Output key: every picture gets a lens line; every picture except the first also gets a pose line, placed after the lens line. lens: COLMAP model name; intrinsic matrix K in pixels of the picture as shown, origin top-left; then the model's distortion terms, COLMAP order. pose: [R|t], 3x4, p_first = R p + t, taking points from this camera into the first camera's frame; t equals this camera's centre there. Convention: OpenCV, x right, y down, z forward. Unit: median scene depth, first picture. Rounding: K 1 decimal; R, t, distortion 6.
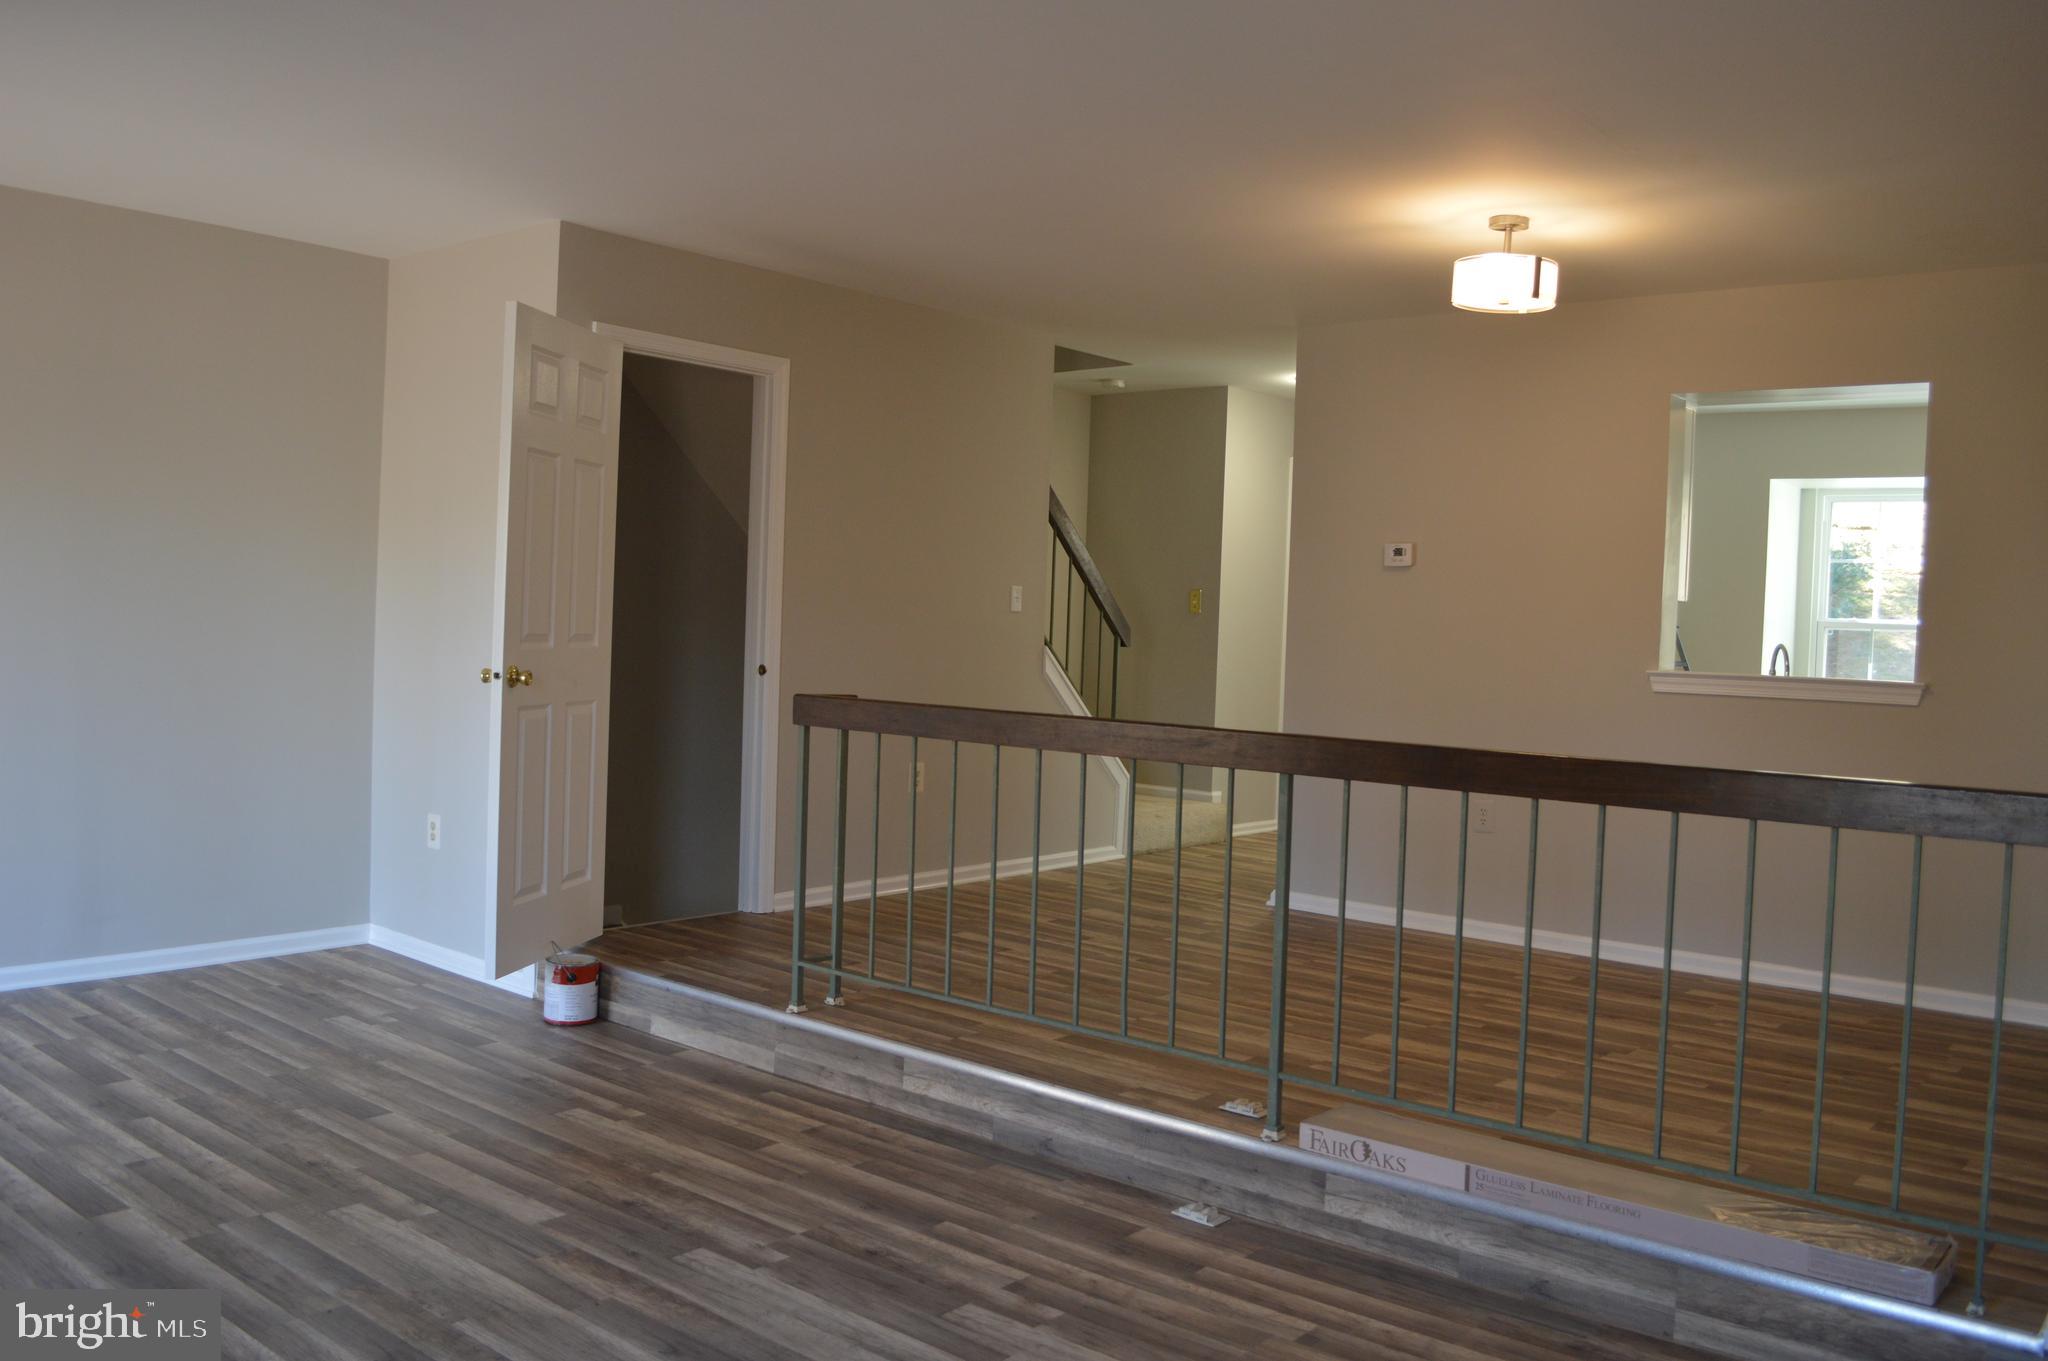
lens RADIAL K [[1645.5, 0, 1026.1], [0, 1645.5, 683.3], [0, 0, 1]] dist [-0.088158, 0.014024]
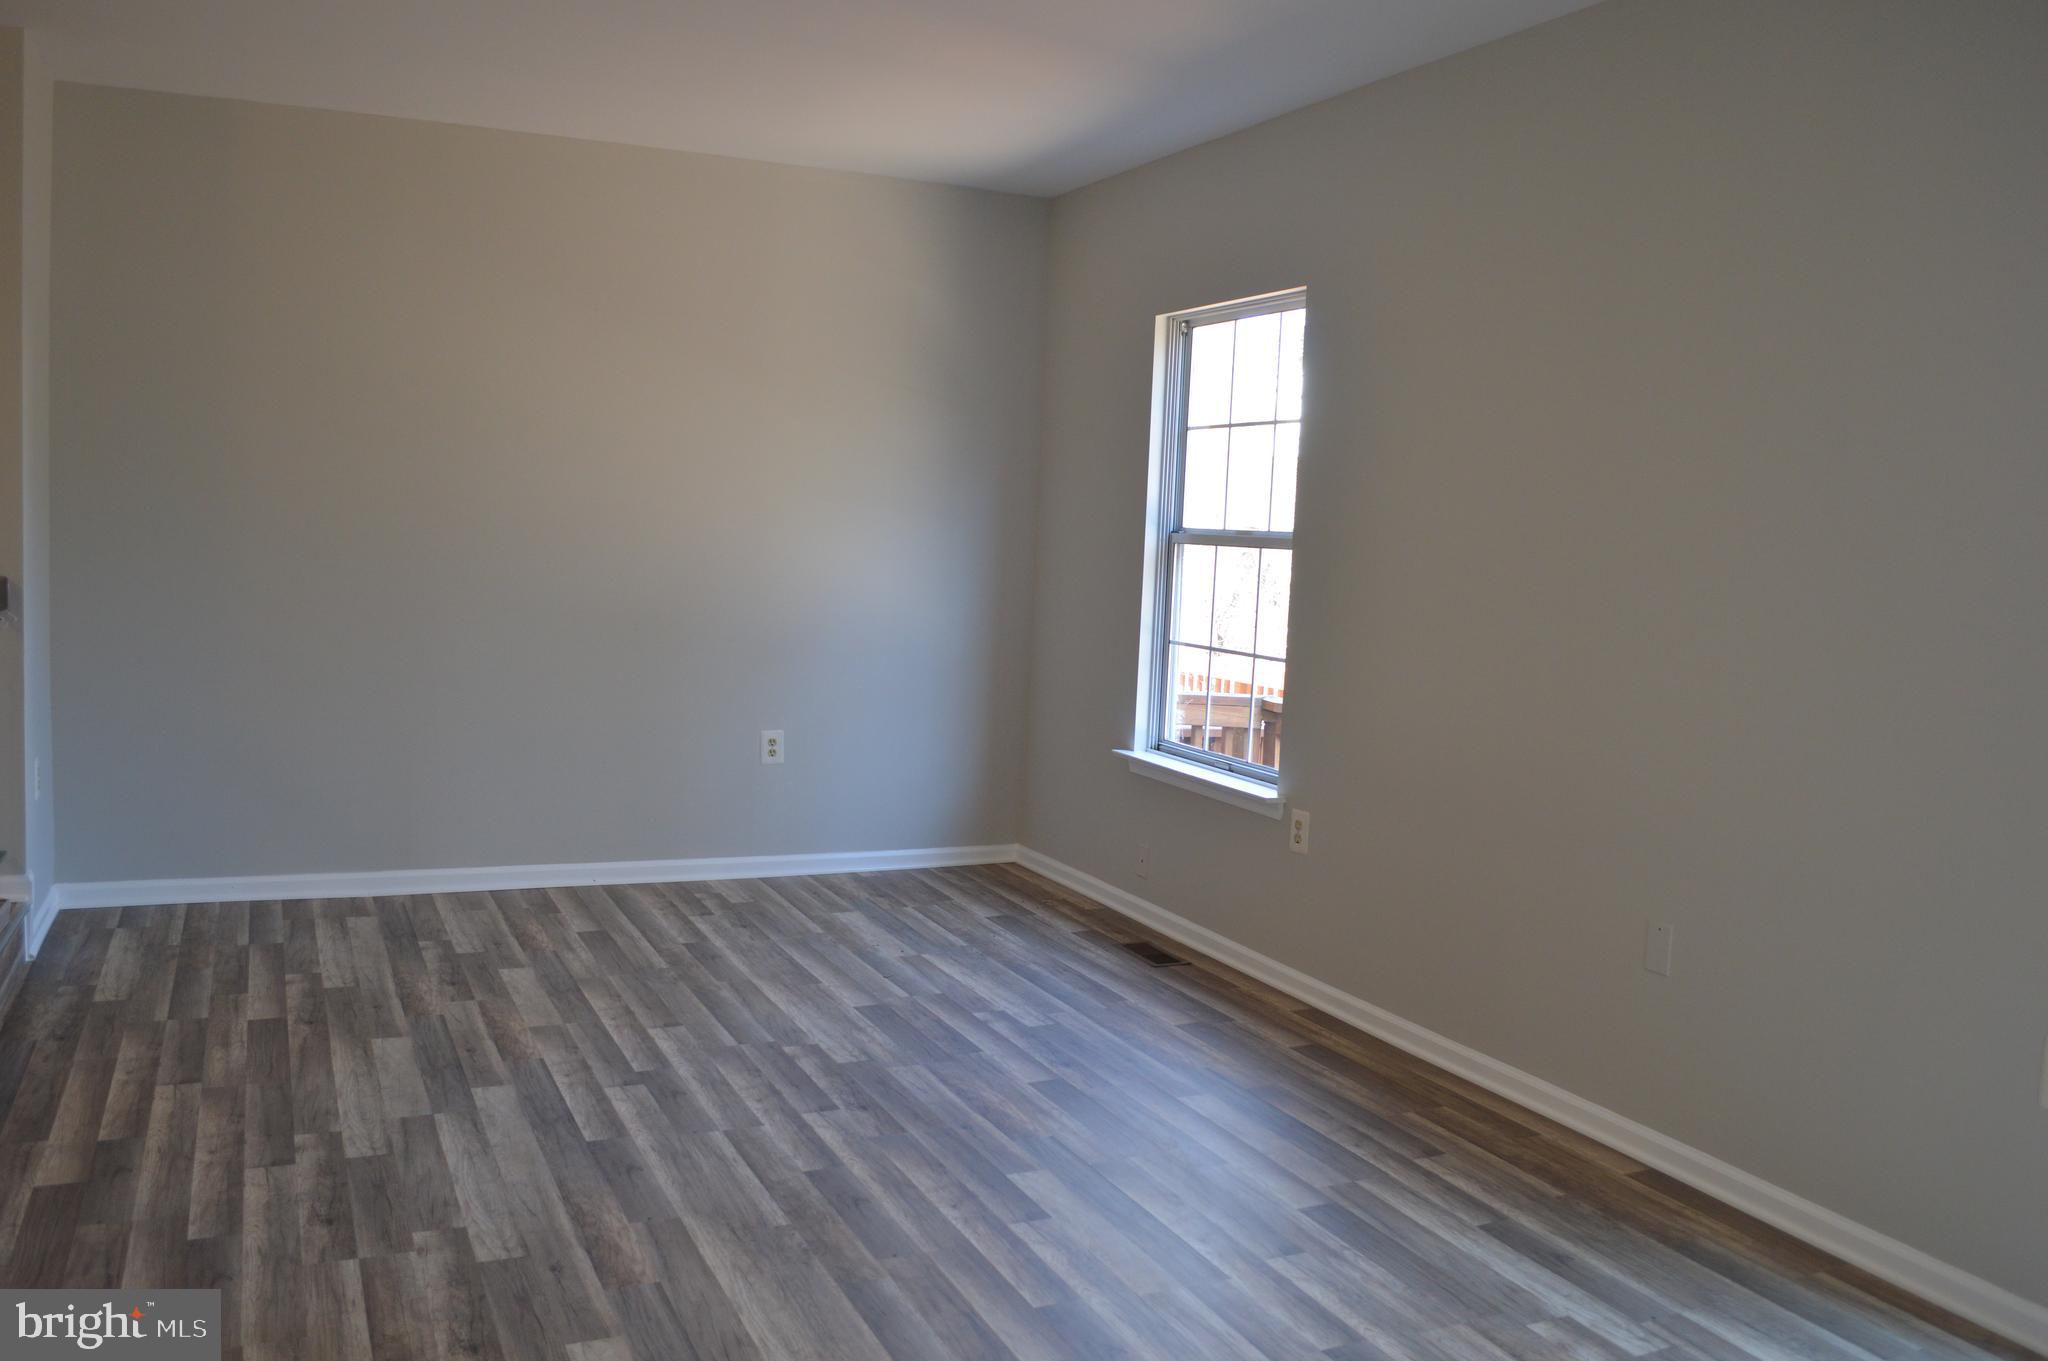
lens RADIAL K [[1645.5, 0, 1027.6], [0, 1645.5, 683.6], [0, 0, 1]] dist [-0.088158, 0.014024]
pose [[-0.904805, -0.112669, 0.410651, -0.815218], [-0.058162, 0.988022, 0.142931, -0.095937], [-0.421836, 0.105440, -0.900520, 1.692291]]
